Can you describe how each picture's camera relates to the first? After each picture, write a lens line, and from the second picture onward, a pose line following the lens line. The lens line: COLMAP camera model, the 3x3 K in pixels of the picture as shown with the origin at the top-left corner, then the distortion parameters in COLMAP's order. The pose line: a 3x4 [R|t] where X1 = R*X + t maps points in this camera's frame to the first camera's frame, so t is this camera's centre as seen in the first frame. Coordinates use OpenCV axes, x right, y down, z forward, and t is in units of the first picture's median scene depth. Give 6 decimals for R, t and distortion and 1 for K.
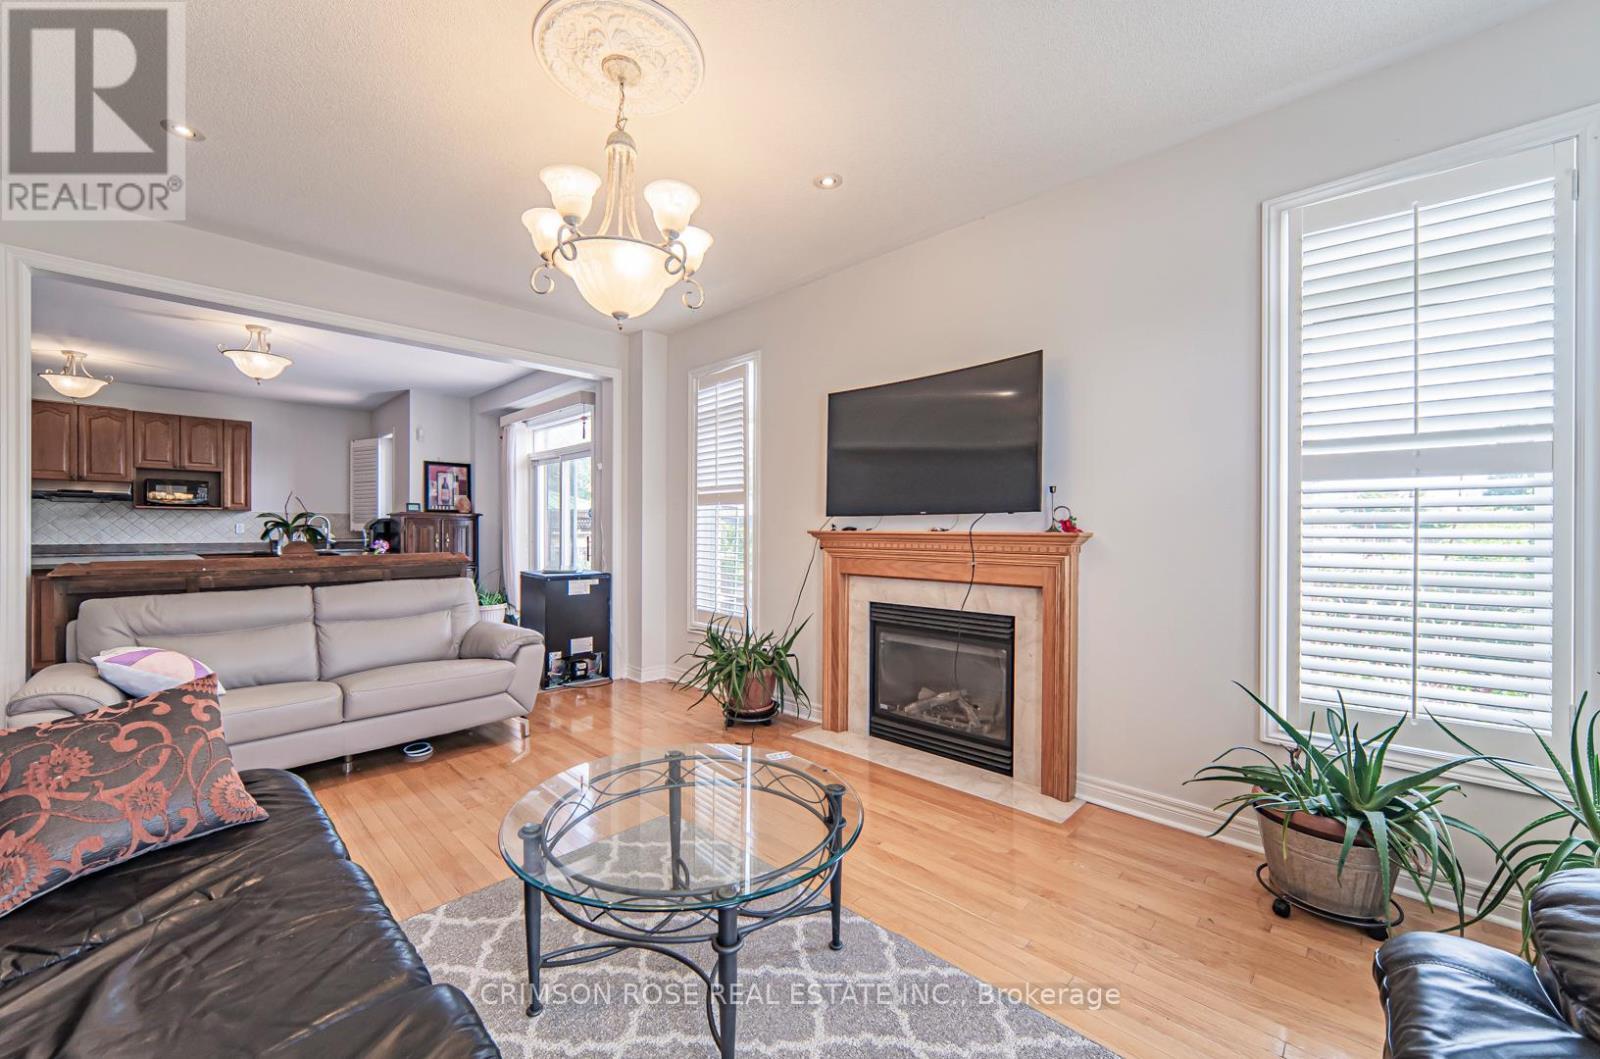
lens RADIAL K [[620.6, 0, 782.3], [0, 620.6, 528.9], [0, 0, 1]] dist [-0.007366, 0.002815]
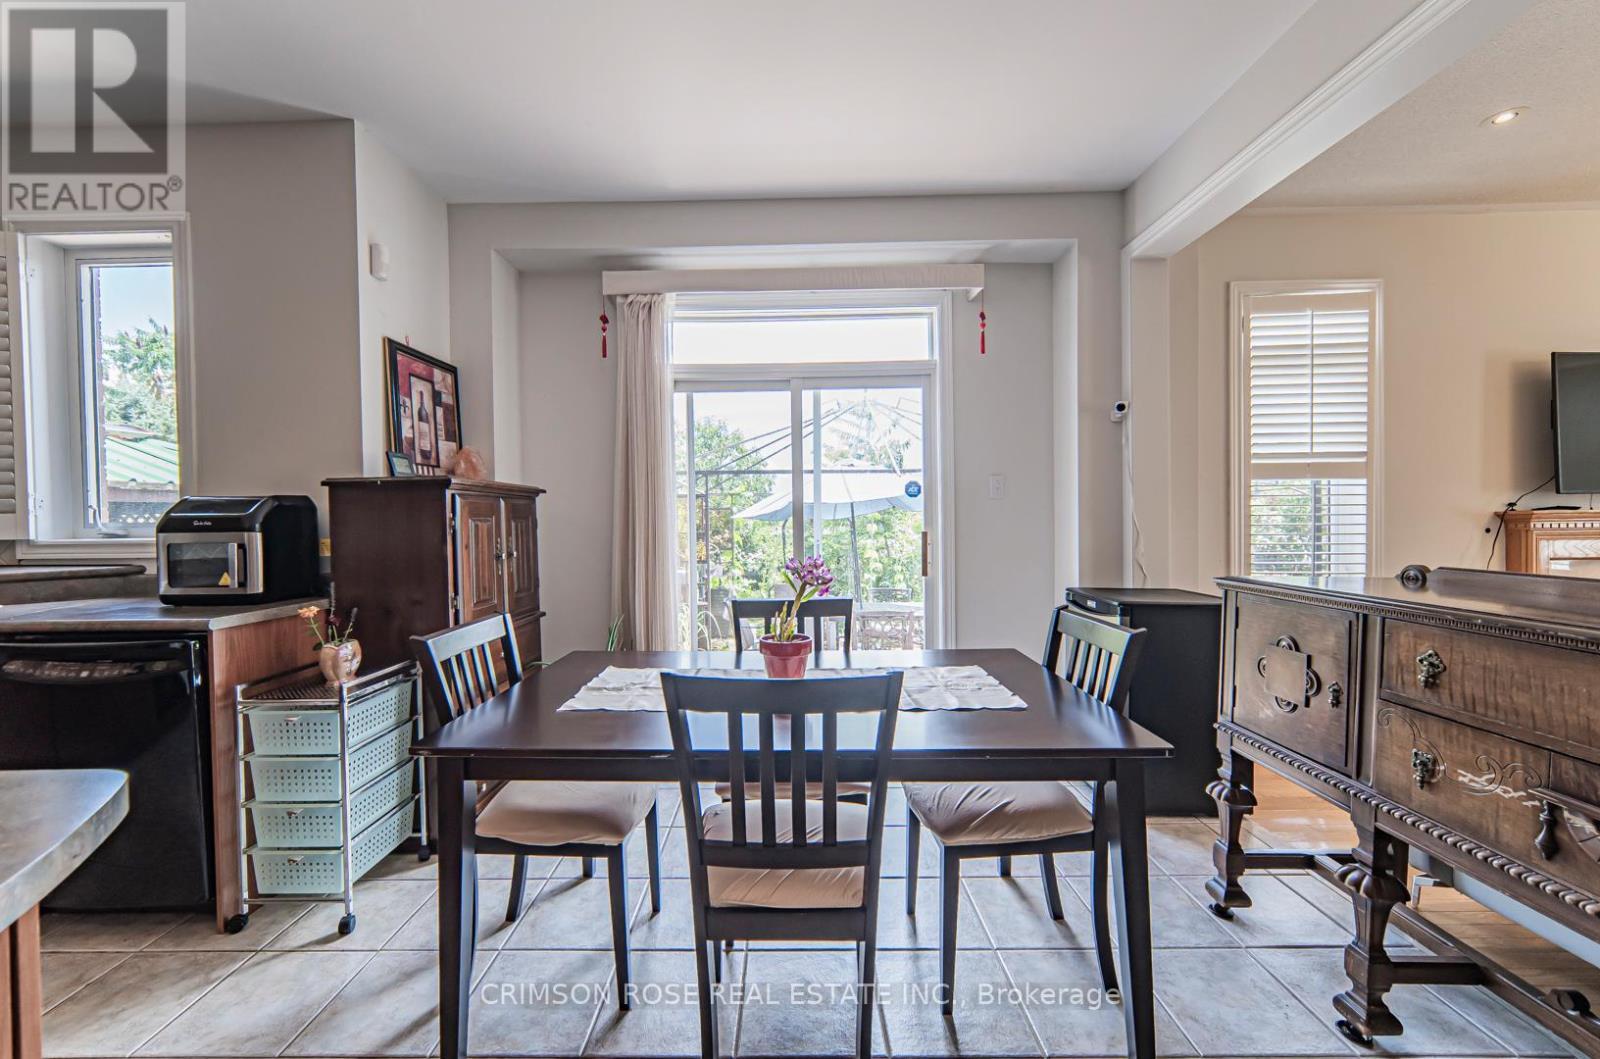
lens RADIAL K [[620.6, 0, 785.1], [0, 620.6, 529.6], [0, 0, 1]] dist [-0.007366, 0.002815]
pose [[0.714539, -0.023887, 0.699188, -1.254576], [0.015757, 0.999713, 0.018051, -0.002680], [-0.699418, -0.001881, 0.714710, 1.093069]]
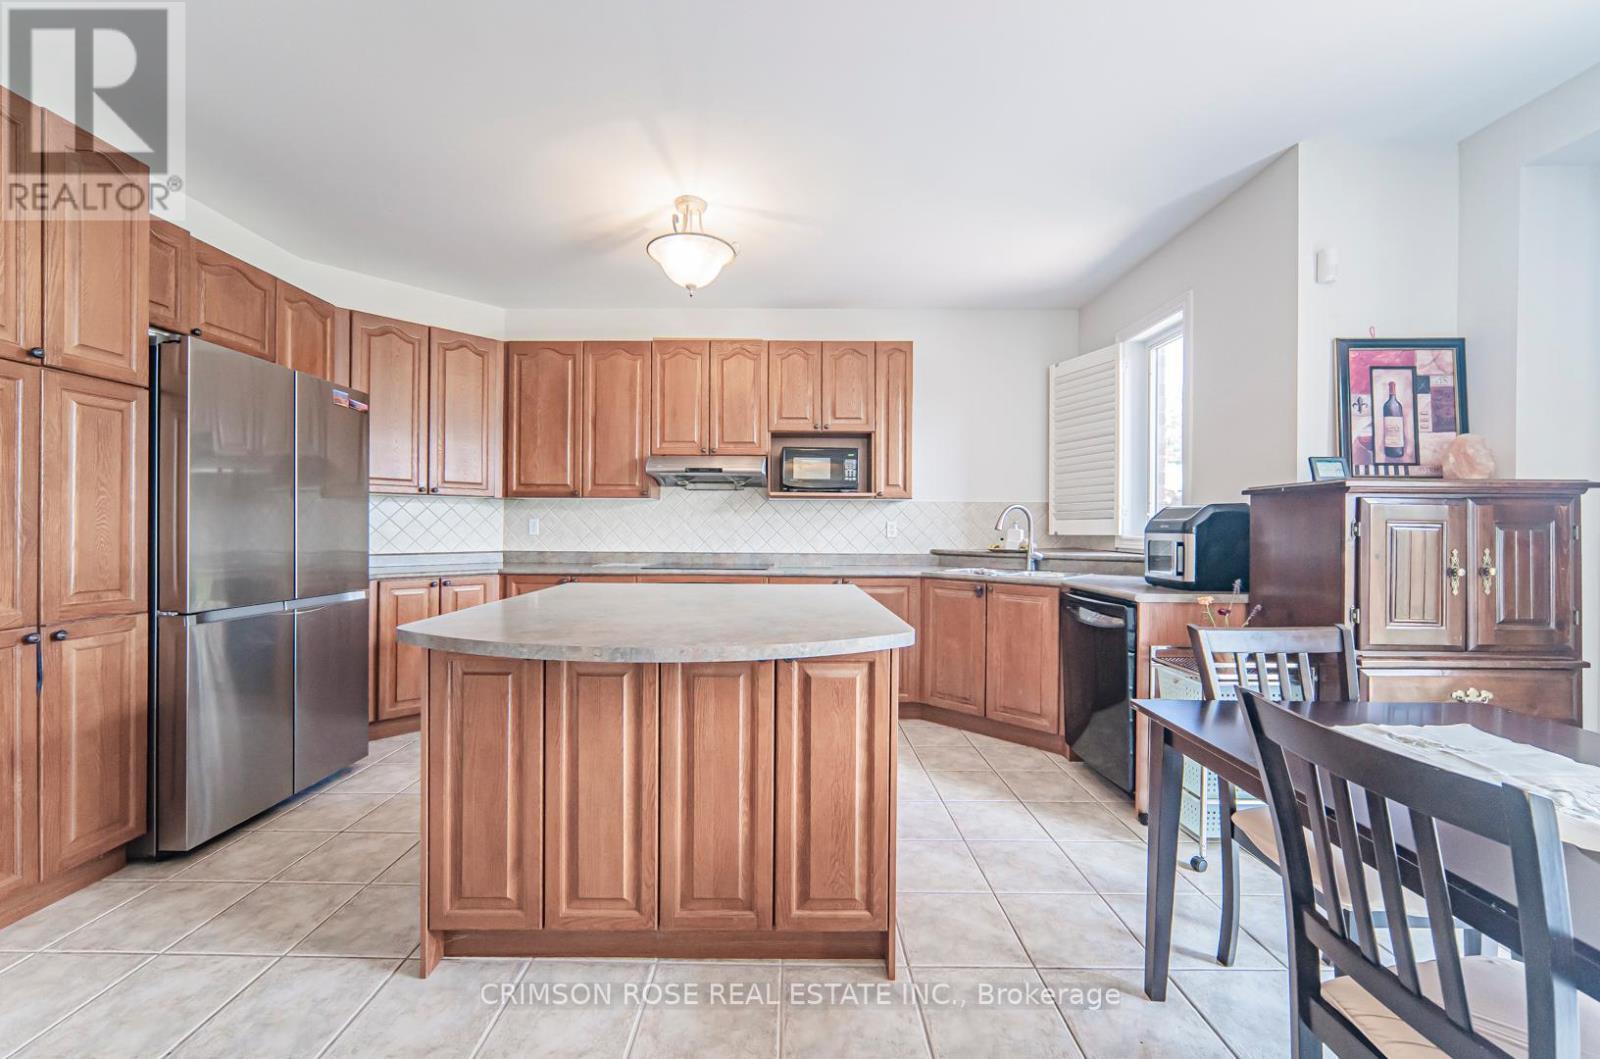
lens RADIAL K [[620.6, 0, 784.5], [0, 620.6, 528.4], [0, 0, 1]] dist [-0.007366, 0.002815]
pose [[0.701603, 0.001794, -0.712566, -1.030307], [-0.003173, 0.999995, -0.000607, -0.002010], [0.712561, 0.002686, 0.701605, 0.996460]]
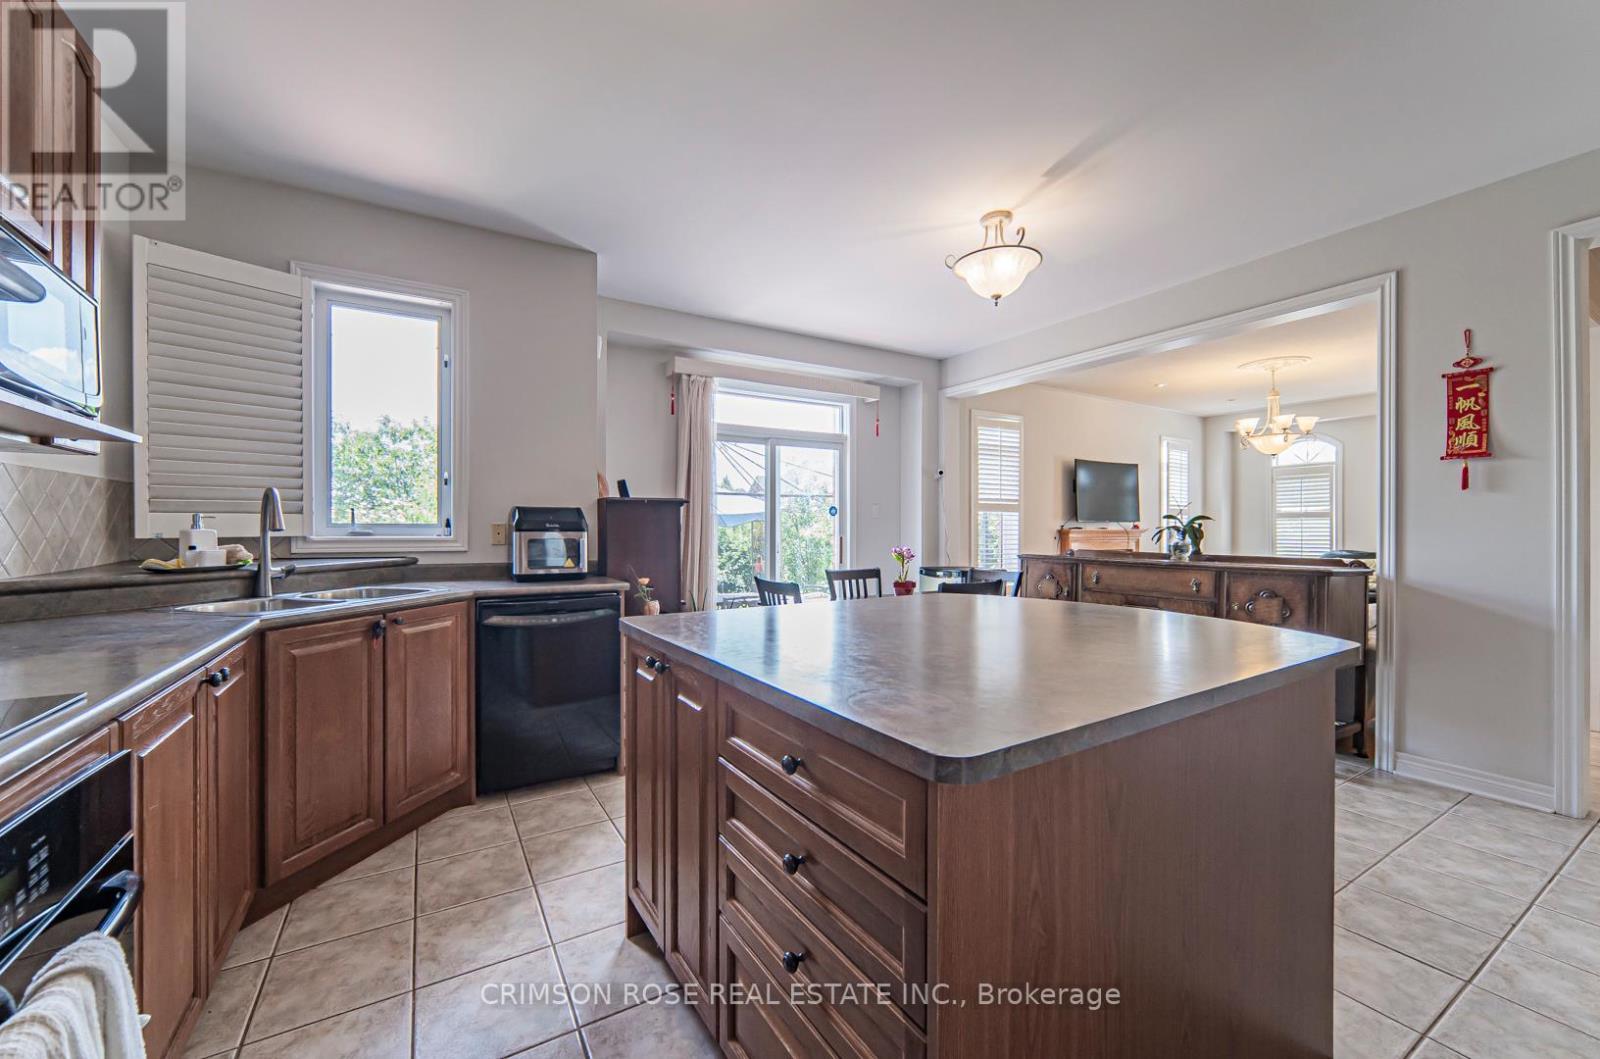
lens RADIAL K [[620.6, 0, 788.8], [0, 620.6, 524.9], [0, 0, 1]] dist [-0.007366, 0.002815]
pose [[0.248273, 0.000654, 0.968690, -1.951741], [-0.002138, 0.999998, -0.000127, -0.008259], [-0.968688, -0.002040, 0.248274, 1.338445]]
